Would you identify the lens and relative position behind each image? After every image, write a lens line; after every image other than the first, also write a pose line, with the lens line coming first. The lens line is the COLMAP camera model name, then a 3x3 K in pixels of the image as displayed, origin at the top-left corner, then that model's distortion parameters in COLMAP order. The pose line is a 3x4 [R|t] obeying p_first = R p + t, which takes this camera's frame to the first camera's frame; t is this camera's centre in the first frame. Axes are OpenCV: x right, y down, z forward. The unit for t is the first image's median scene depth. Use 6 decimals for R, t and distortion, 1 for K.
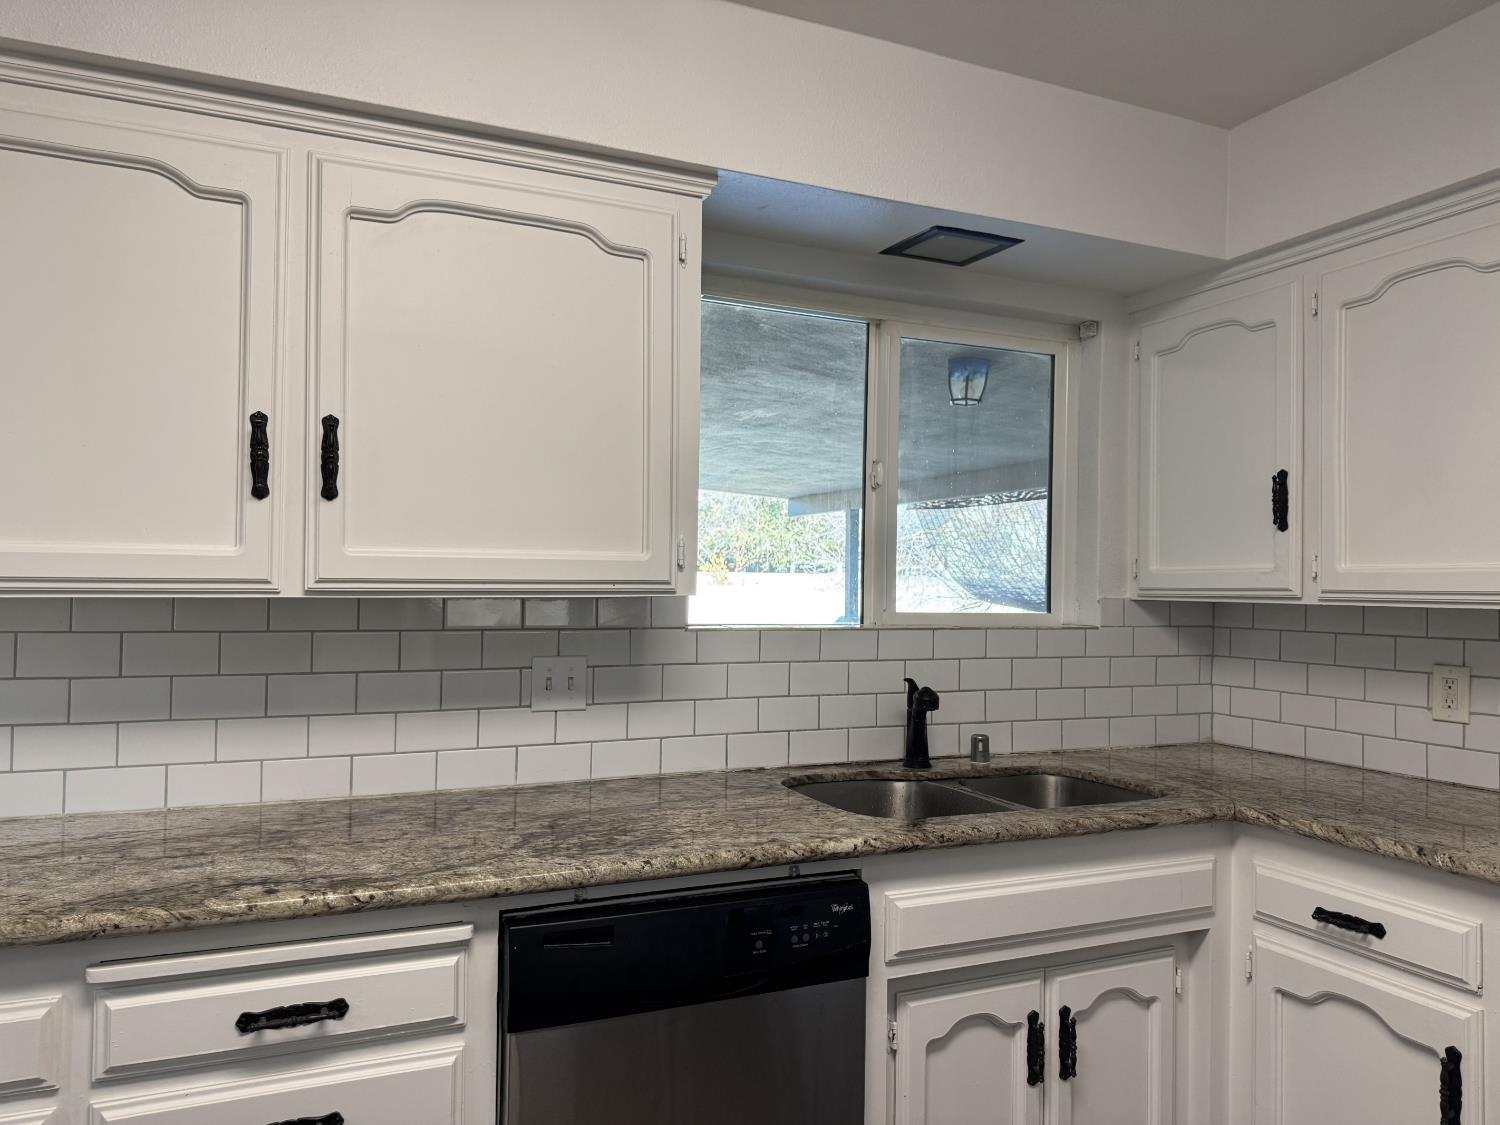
lens RADIAL K [[1063.8, 0, 744.9], [0, 1063.8, 563.1], [0, 0, 1]] dist [0.134865, -0.206071]
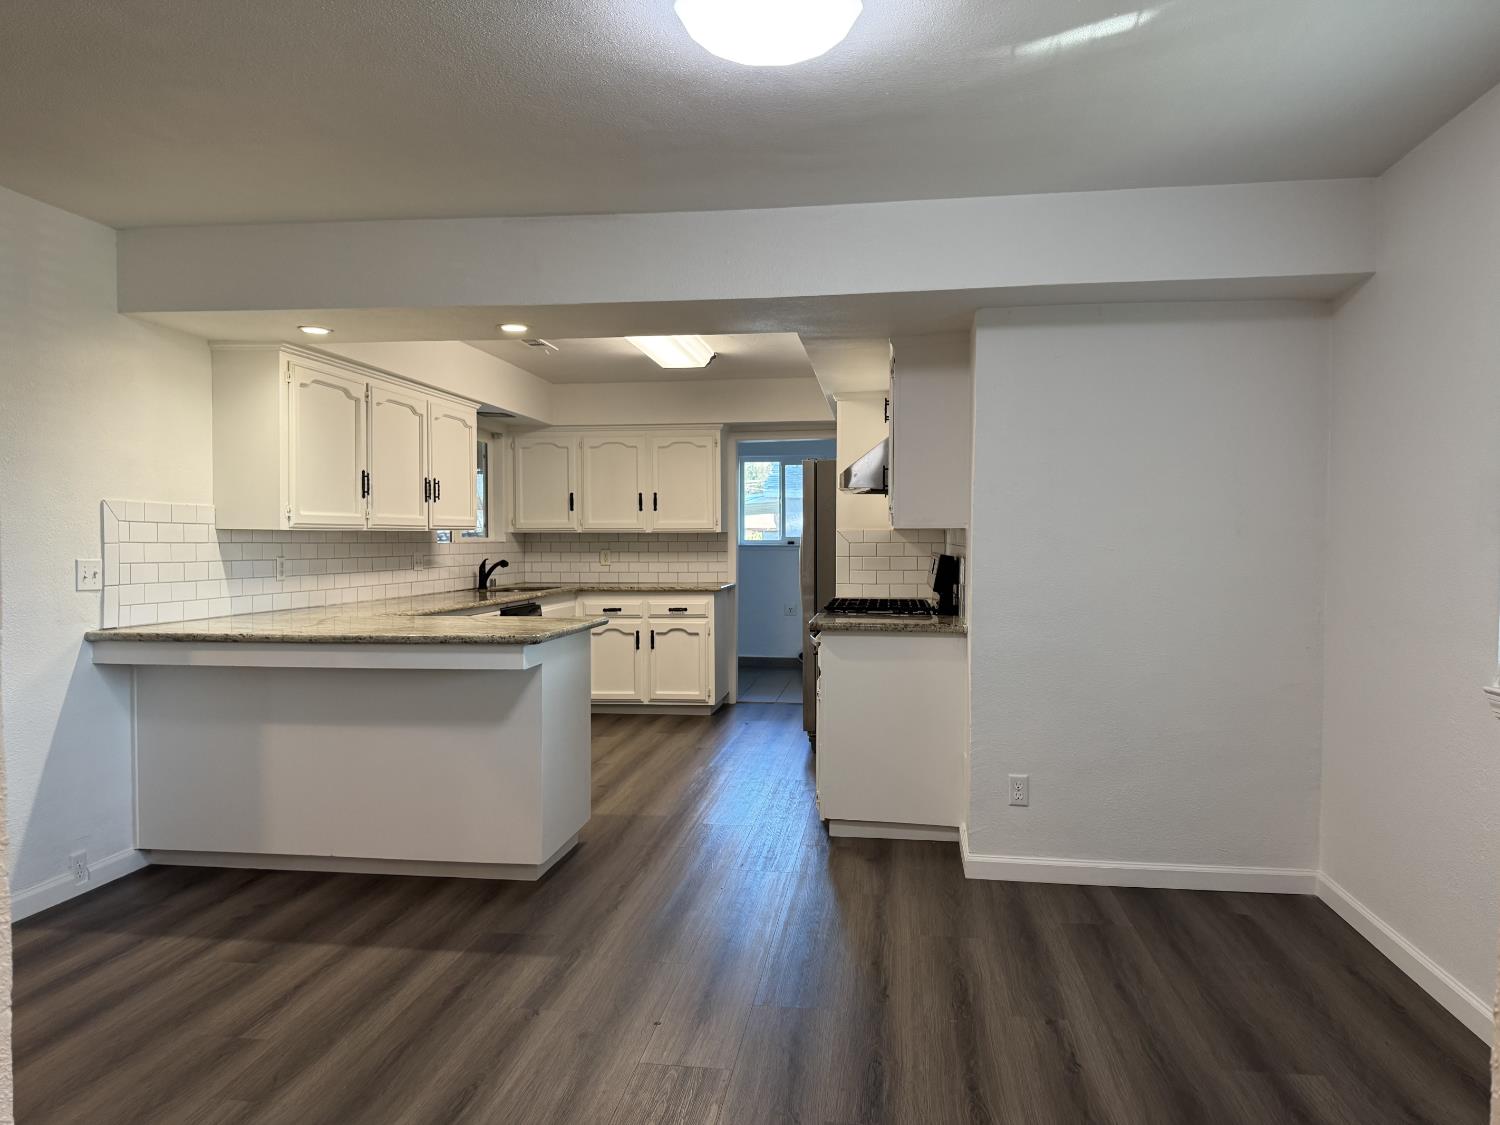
lens RADIAL K [[1063.8, 0, 744.9], [0, 1063.8, 563.1], [0, 0, 1]] dist [0.134865, -0.206071]
pose [[0.534016, -0.033054, 0.844828, -2.347462], [-0.007309, 0.999018, 0.043707, -0.019038], [-0.845443, -0.029516, 0.533250, -1.421854]]
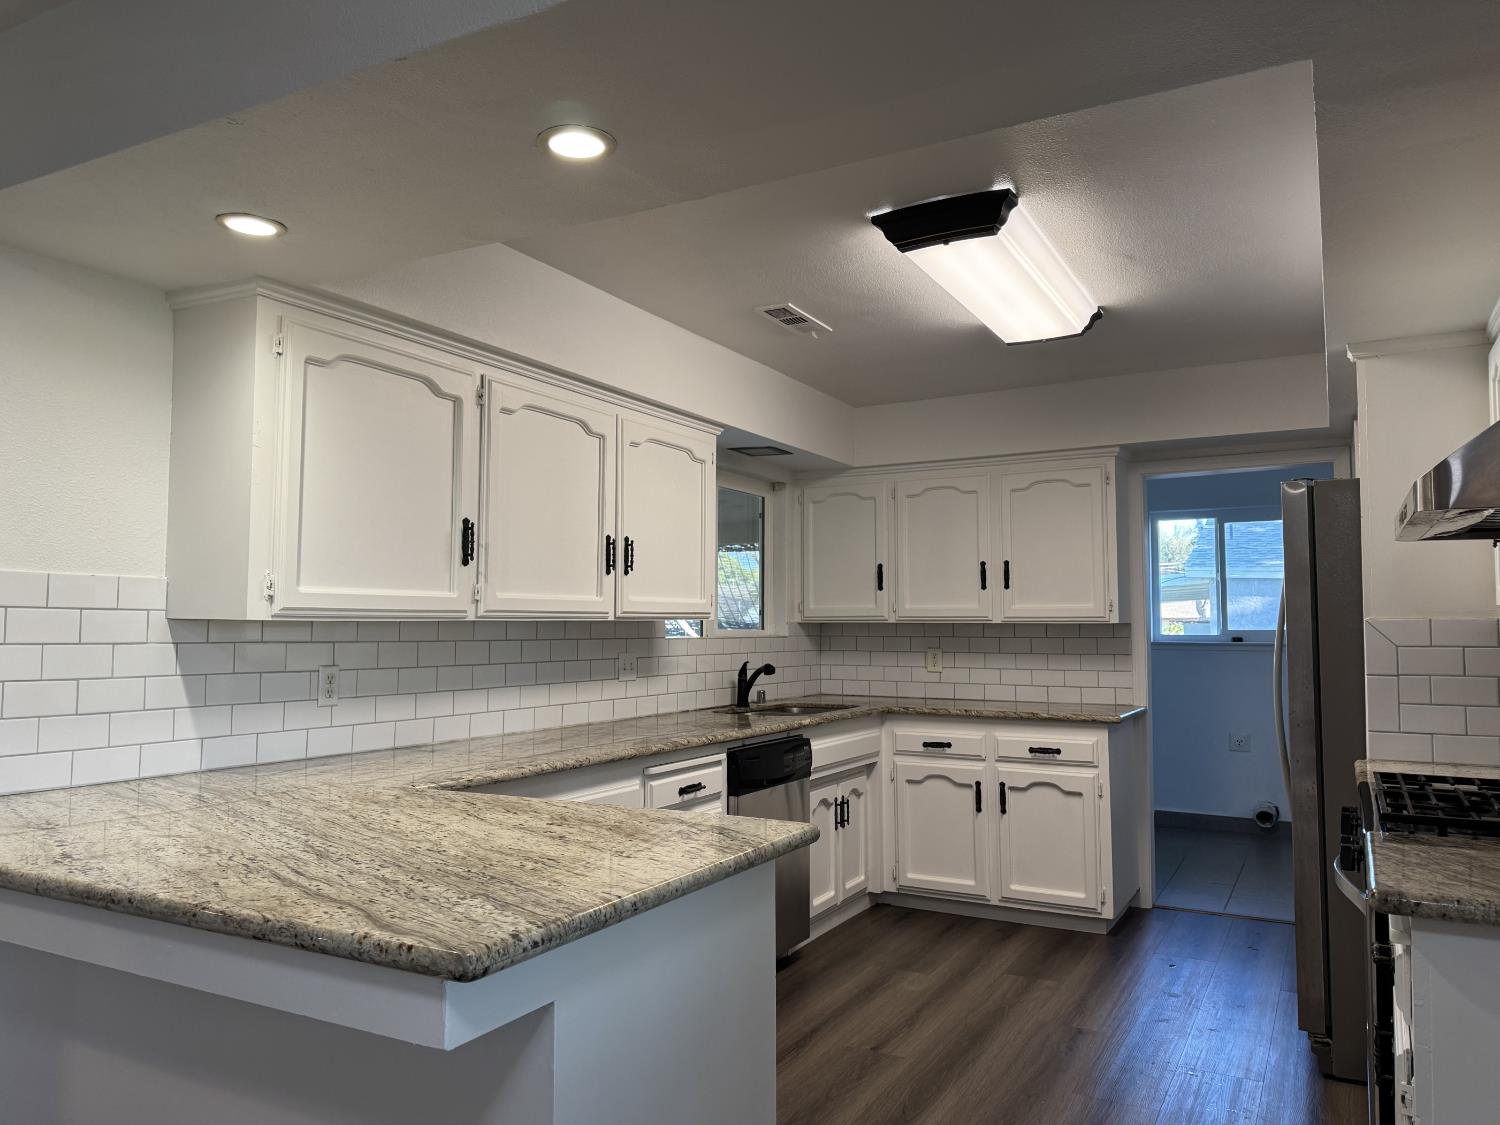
lens RADIAL K [[1063.8, 0, 744.9], [0, 1063.8, 563.1], [0, 0, 1]] dist [0.134865, -0.206071]
pose [[0.800861, 0.024852, 0.598335, -1.242443], [-0.002316, 0.999260, -0.038406, -0.000880], [-0.598846, 0.029372, 0.800325, -0.717805]]
